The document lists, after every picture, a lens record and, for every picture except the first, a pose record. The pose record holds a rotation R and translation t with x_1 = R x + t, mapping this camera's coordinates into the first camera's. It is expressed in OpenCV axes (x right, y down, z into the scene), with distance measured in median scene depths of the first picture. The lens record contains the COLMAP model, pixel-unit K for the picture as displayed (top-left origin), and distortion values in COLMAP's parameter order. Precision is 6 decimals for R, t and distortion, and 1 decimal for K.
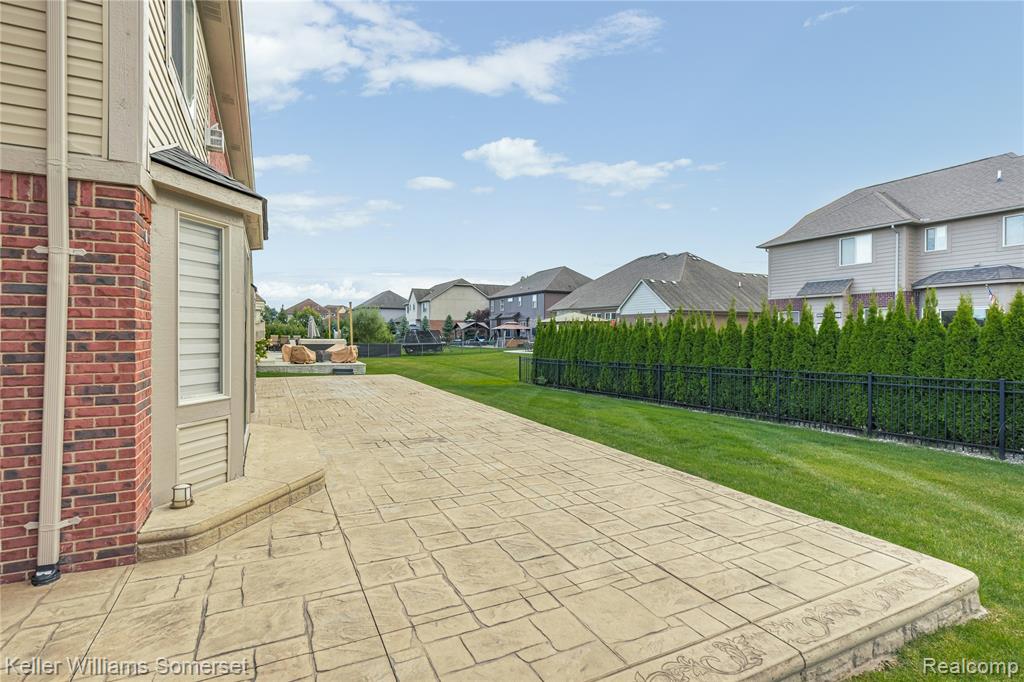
lens RADIAL K [[484.3, 0, 508.5], [0, 484.3, 328.0], [0, 0, 1]] dist [-0.000216, -0.000208]
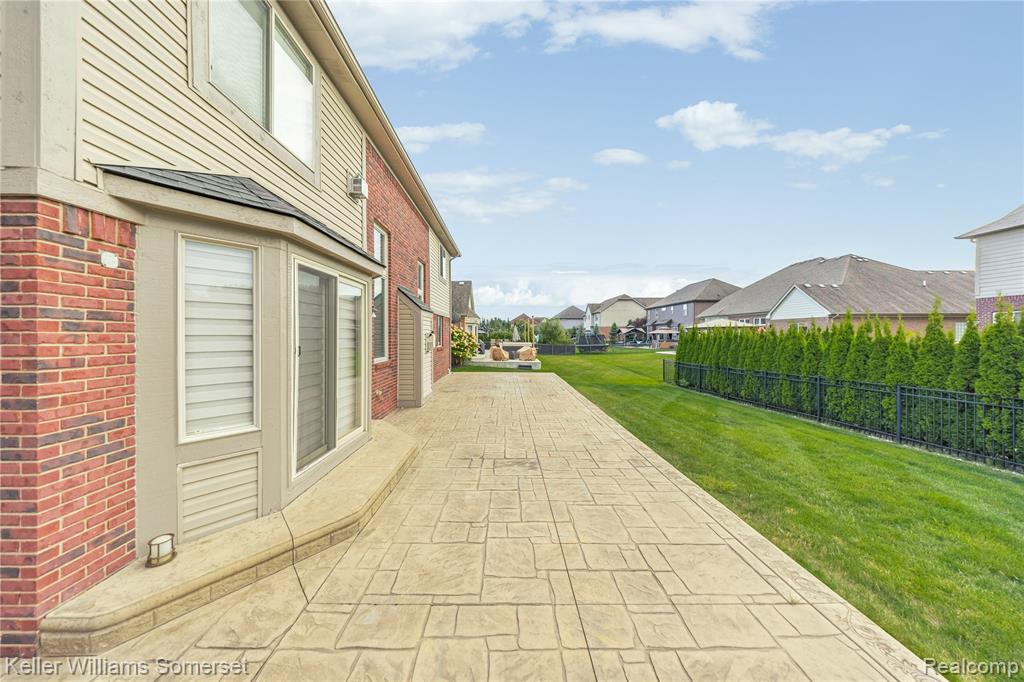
lens RADIAL K [[343.2, 0, 528.7], [0, 343.2, 336.6], [0, 0, 1]] dist [-0.008099, 0.000060]
pose [[0.923246, -0.007136, -0.384144, 0.042816], [0.013069, 0.999832, 0.012834, -0.009952], [0.383988, -0.016870, 0.923184, 0.154503]]
